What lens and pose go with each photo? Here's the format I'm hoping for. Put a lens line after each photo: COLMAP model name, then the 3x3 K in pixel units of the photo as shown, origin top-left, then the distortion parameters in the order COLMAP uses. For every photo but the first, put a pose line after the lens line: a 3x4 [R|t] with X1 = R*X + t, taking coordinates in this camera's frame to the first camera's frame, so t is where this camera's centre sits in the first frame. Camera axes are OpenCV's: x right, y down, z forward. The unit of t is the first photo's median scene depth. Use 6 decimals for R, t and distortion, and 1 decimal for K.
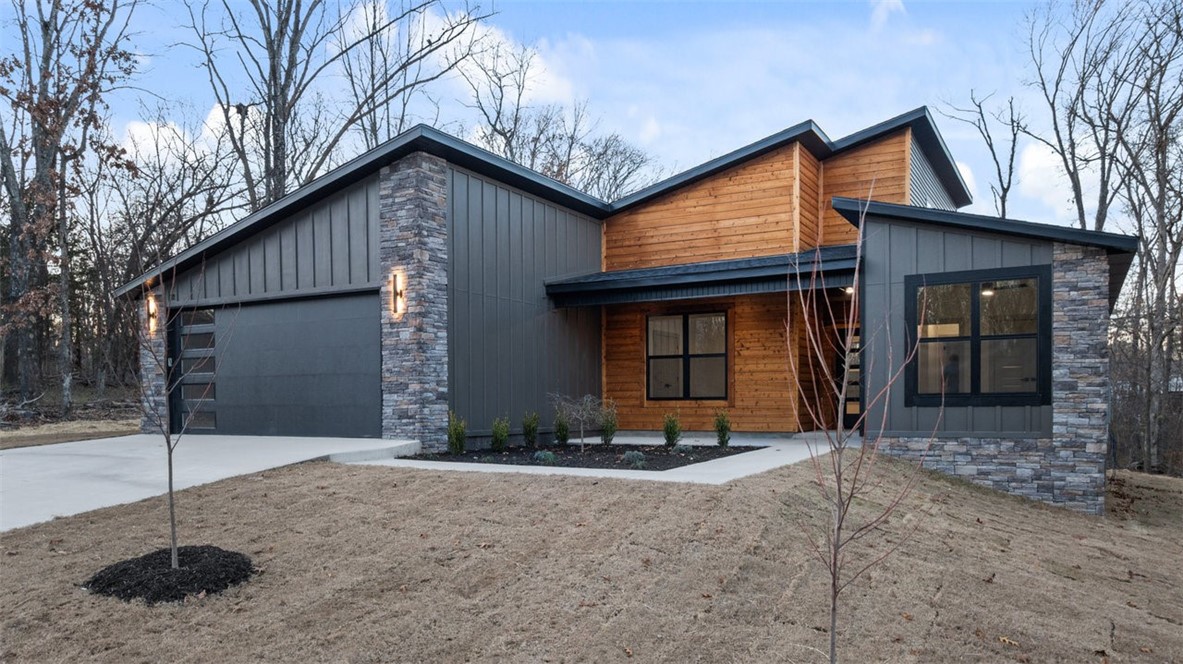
lens RADIAL K [[861.0, 0, 590.3], [0, 861.0, 421.4], [0, 0, 1]] dist [-0.006796, 0.000668]
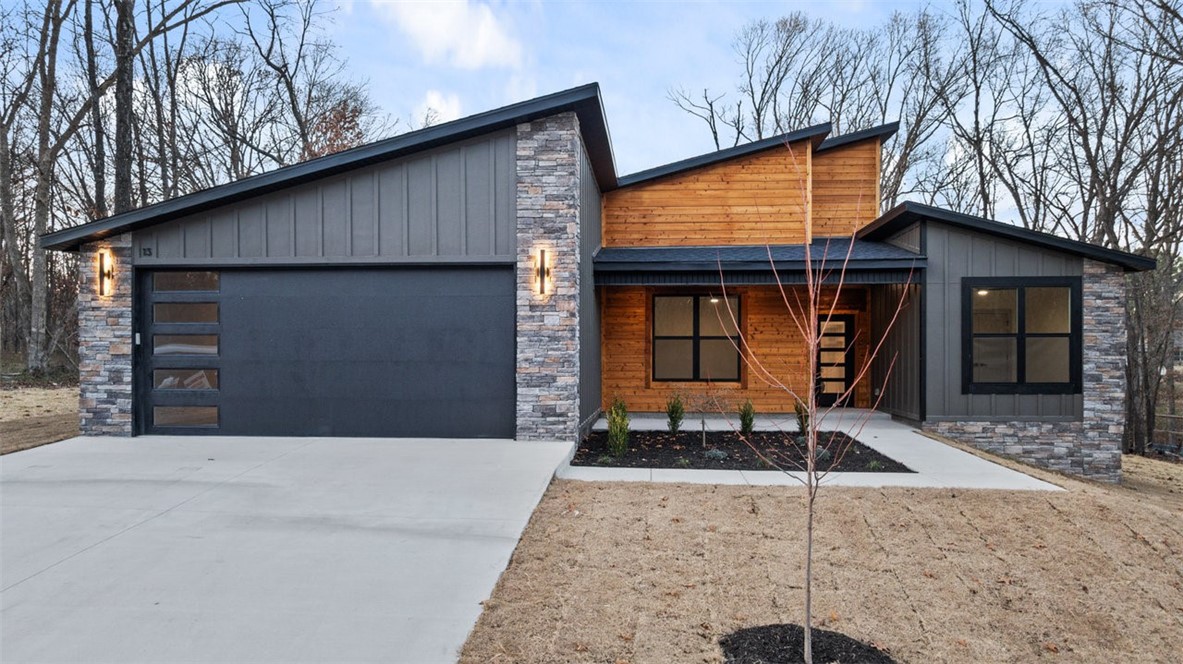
lens RADIAL K [[837.9, 0, 592.0], [0, 837.9, 356.4], [0, 0, 1]] dist [-0.014737, 0.009424]
pose [[0.906374, 0.004971, 0.422448, -0.523941], [0.002327, 0.999857, -0.016757, -0.048547], [-0.422471, 0.016171, 0.906232, 0.215672]]
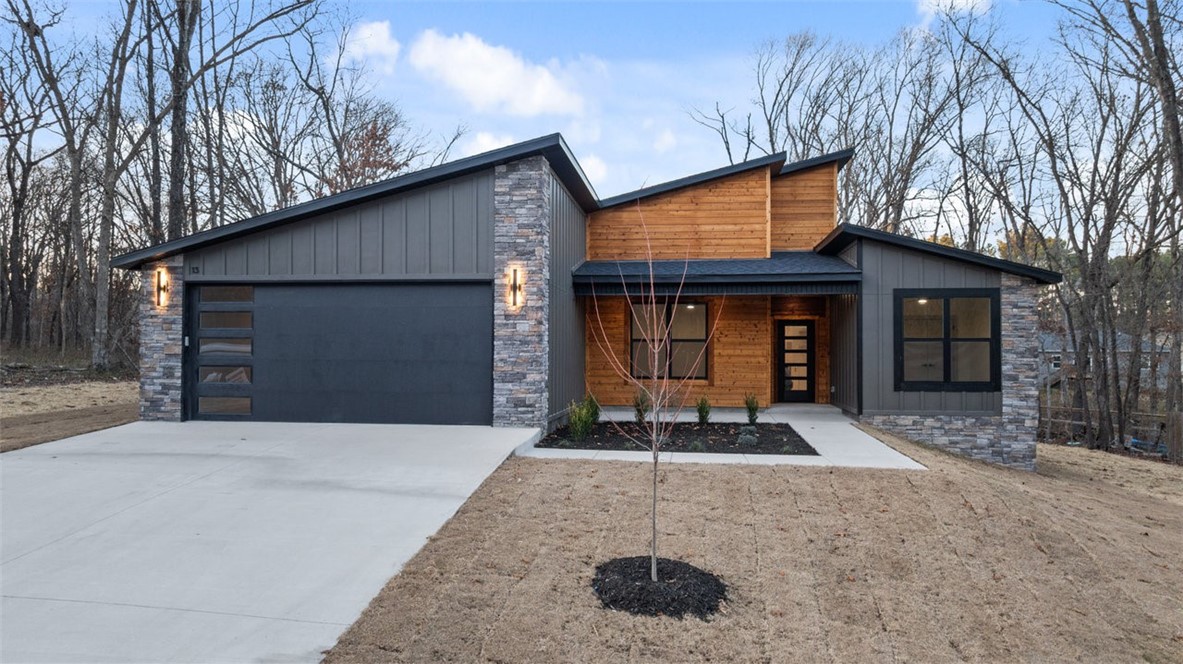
lens RADIAL K [[829.6, 0, 591.5], [0, 829.6, 332.0], [0, 0, 1]] dist [-0.008776, -0.007630]
pose [[0.923439, 0.019022, 0.383274, -0.514077], [-0.002405, 0.999038, -0.043788, -0.049475], [-0.383738, 0.039514, 0.922596, 0.037634]]
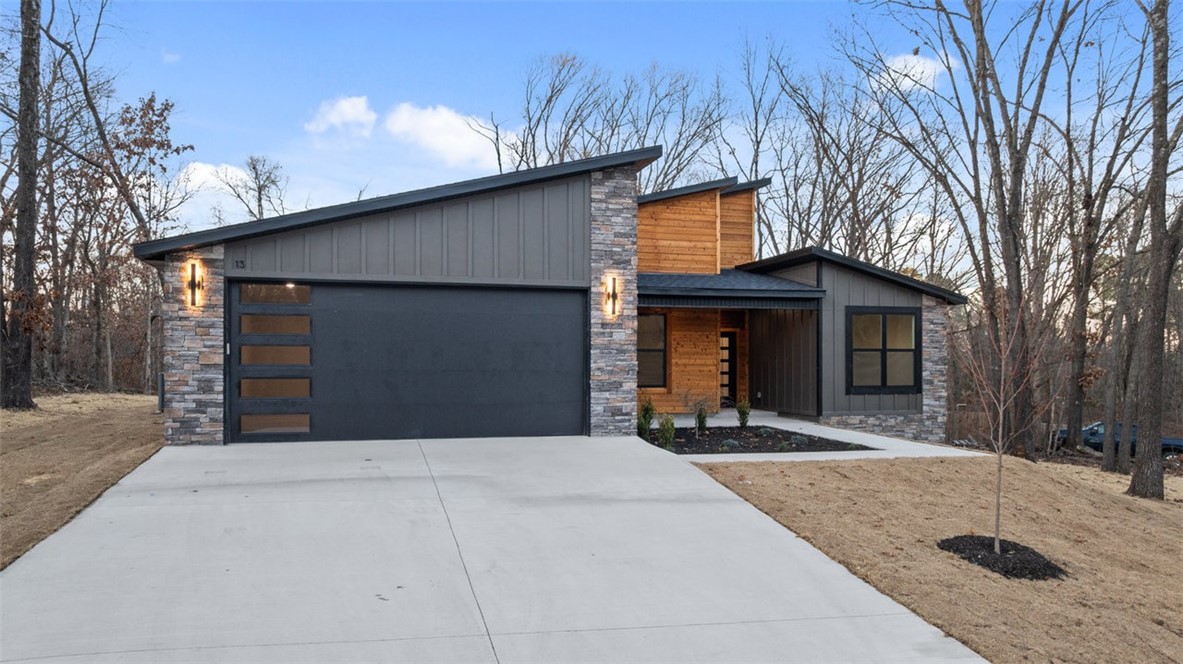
lens RADIAL K [[837.4, 0, 589.2], [0, 837.4, 361.4], [0, 0, 1]] dist [0.000660, 0.001845]
pose [[0.703998, 0.009064, 0.710144, -0.945624], [0.008360, 0.999744, -0.021048, -0.047249], [-0.710152, 0.020755, 0.703742, 0.302949]]
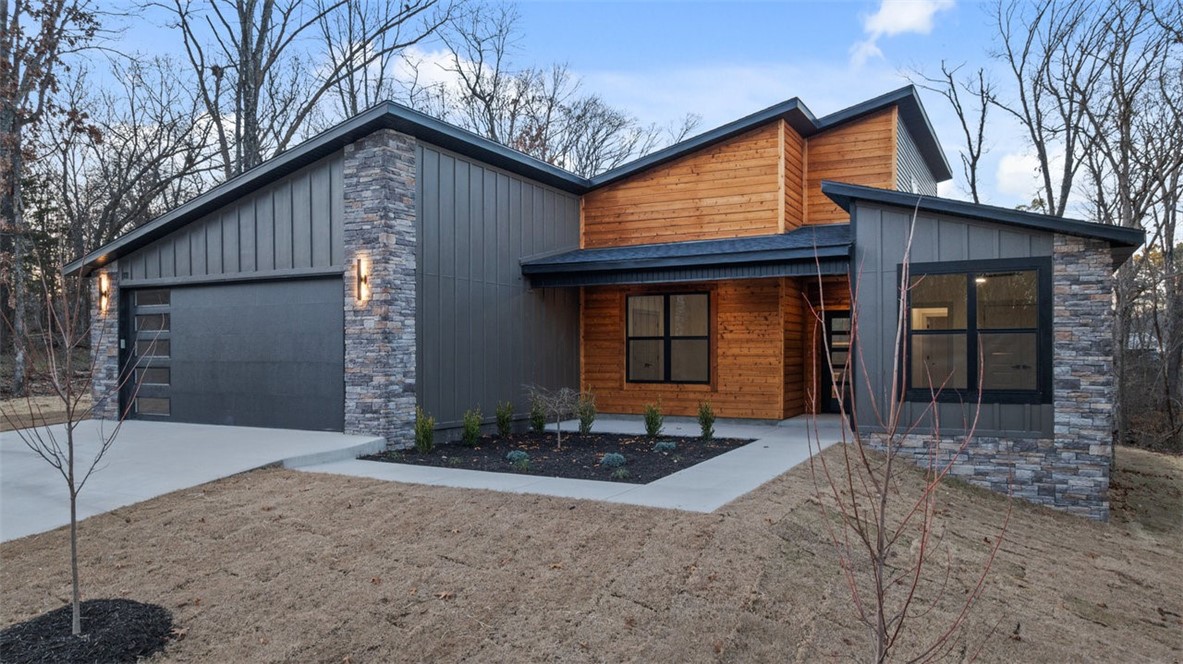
lens RADIAL K [[837.9, 0, 592.0], [0, 837.9, 356.4], [0, 0, 1]] dist [-0.014737, 0.009424]
pose [[0.999585, 0.004332, 0.028483, 0.000728], [-0.003821, 0.999832, -0.017945, -0.048514], [-0.028556, 0.017828, 0.999433, 0.082850]]
